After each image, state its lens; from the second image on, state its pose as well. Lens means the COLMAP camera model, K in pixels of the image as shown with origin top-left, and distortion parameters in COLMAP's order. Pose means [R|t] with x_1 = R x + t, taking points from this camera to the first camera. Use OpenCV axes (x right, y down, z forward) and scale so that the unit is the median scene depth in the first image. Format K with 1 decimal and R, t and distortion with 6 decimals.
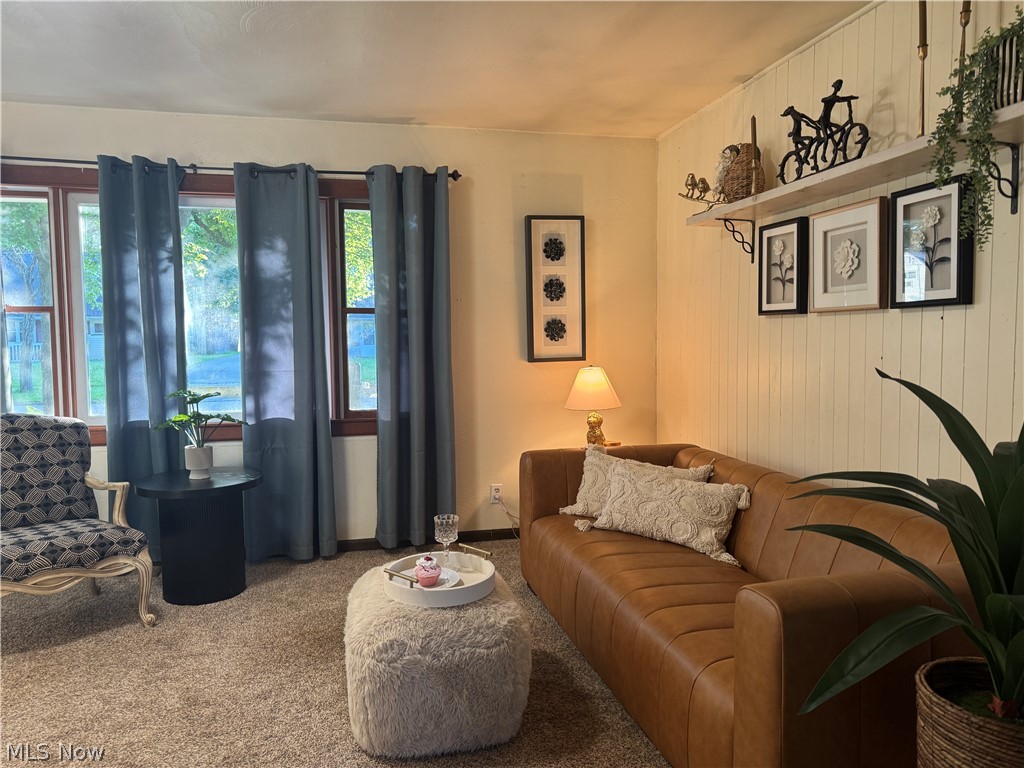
lens RADIAL K [[726.9, 0, 513.9], [0, 726.9, 388.1], [0, 0, 1]] dist [0.083614, -0.107648]
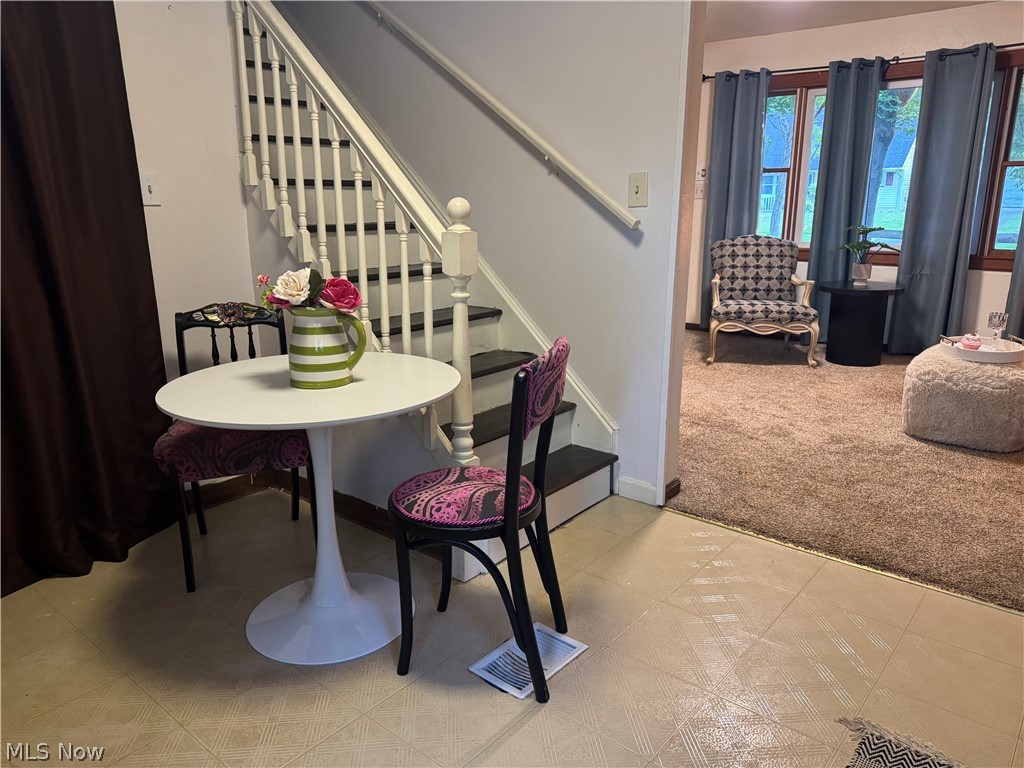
lens RADIAL K [[726.9, 0, 513.9], [0, 726.9, 388.1], [0, 0, 1]] dist [0.083614, -0.107648]
pose [[0.604787, 0.206790, -0.769071, 0.365128], [-0.052970, 0.974007, 0.220239, 0.035363], [0.794624, -0.092461, 0.600020, -0.508878]]
